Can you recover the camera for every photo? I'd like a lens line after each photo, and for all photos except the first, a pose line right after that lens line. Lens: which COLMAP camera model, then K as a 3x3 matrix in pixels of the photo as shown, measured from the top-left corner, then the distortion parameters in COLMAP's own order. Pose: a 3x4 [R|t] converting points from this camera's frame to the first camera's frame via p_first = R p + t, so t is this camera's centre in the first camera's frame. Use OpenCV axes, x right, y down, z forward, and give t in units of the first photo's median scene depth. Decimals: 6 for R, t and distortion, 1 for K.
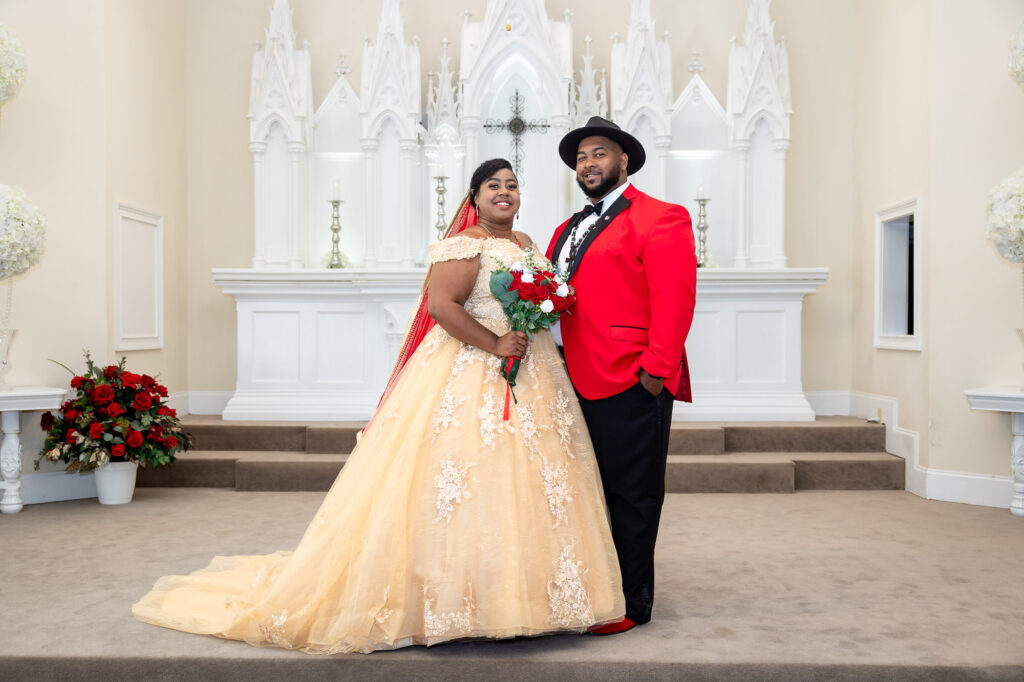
lens RADIAL K [[1226.7, 0, 506.7], [0, 1226.7, 342.5], [0, 0, 1]] dist [0.011601, 0.000000]
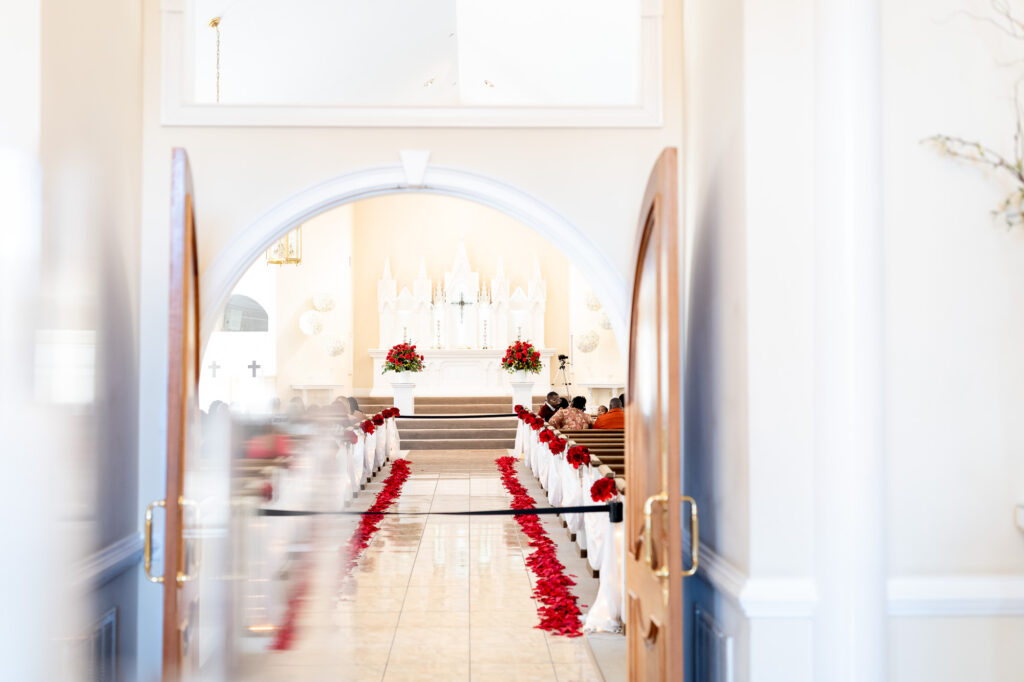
lens RADIAL K [[1226.7, 0, 511.0], [0, 1226.7, 339.7], [0, 0, 1]] dist [0.011601, 0.000000]
pose [[0.998711, -0.000908, 0.050740, -0.026551], [0.002100, 0.999723, -0.023442, -0.008573], [-0.050704, 0.023518, 0.998437, -2.221058]]
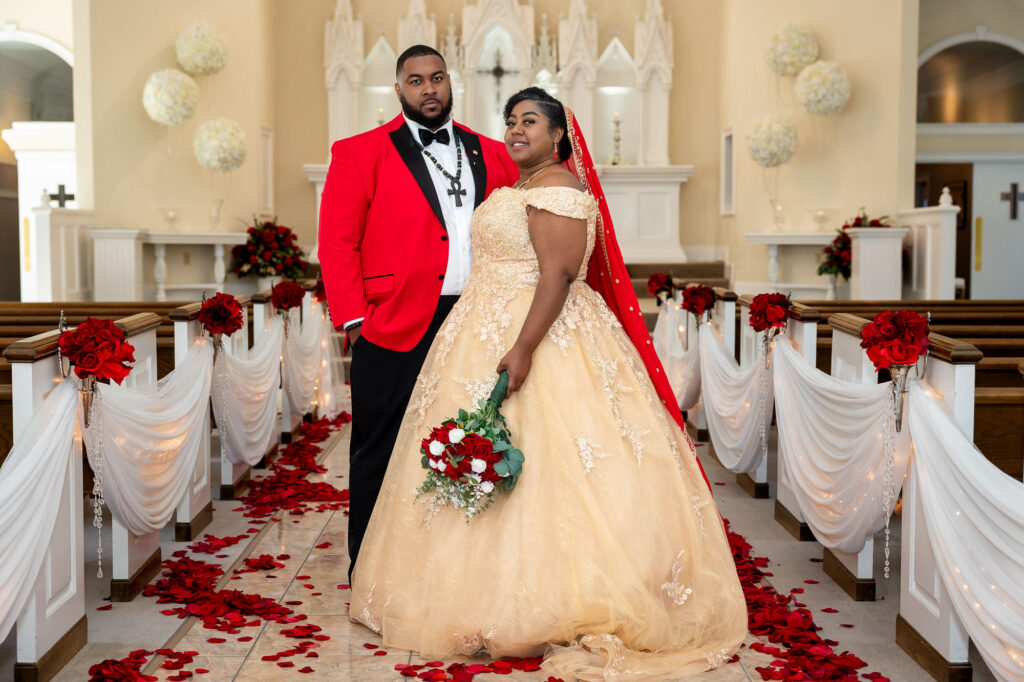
lens RADIAL K [[1495.3, 0, 520.7], [0, 1495.3, 343.2], [0, 0, 1]] dist [0.053995, 0.000000]
pose [[0.999372, -0.000226, 0.035445, -0.030940], [-0.002053, 0.997931, 0.064264, 0.043487], [-0.035387, -0.064296, 0.997303, -0.920282]]
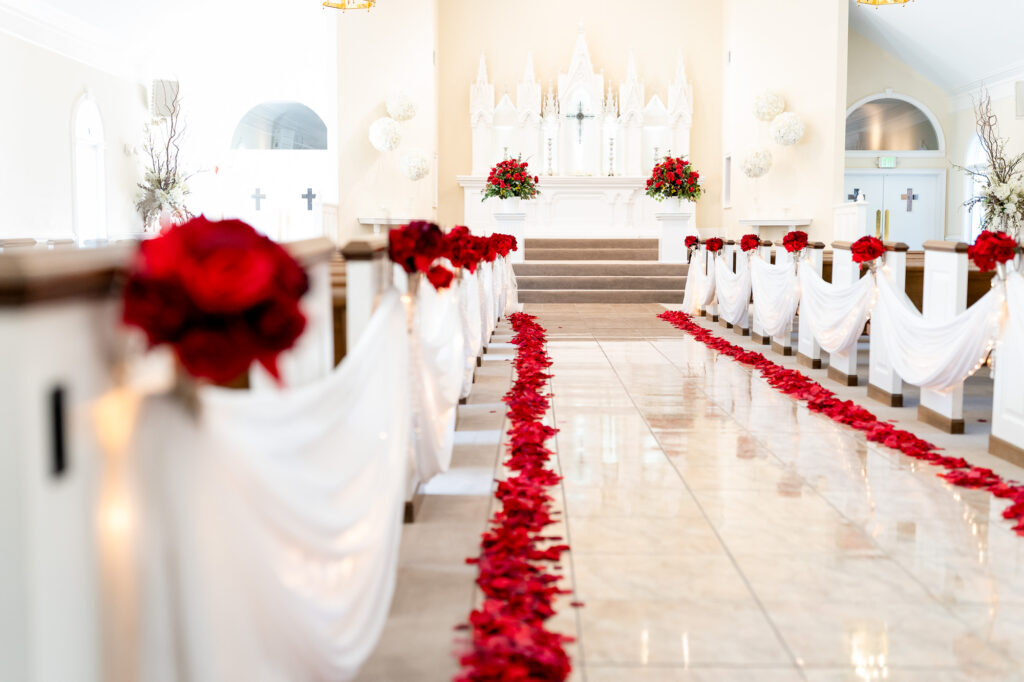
lens RADIAL K [[1226.7, 0, 512.5], [0, 1226.7, 338.3], [0, 0, 1]] dist [0.011601, 0.000000]
pose [[0.999980, 0.005401, 0.003142, -0.132667], [-0.005629, 0.996961, 0.077699, 0.072852], [-0.002713, -0.077716, 0.996972, -1.467222]]
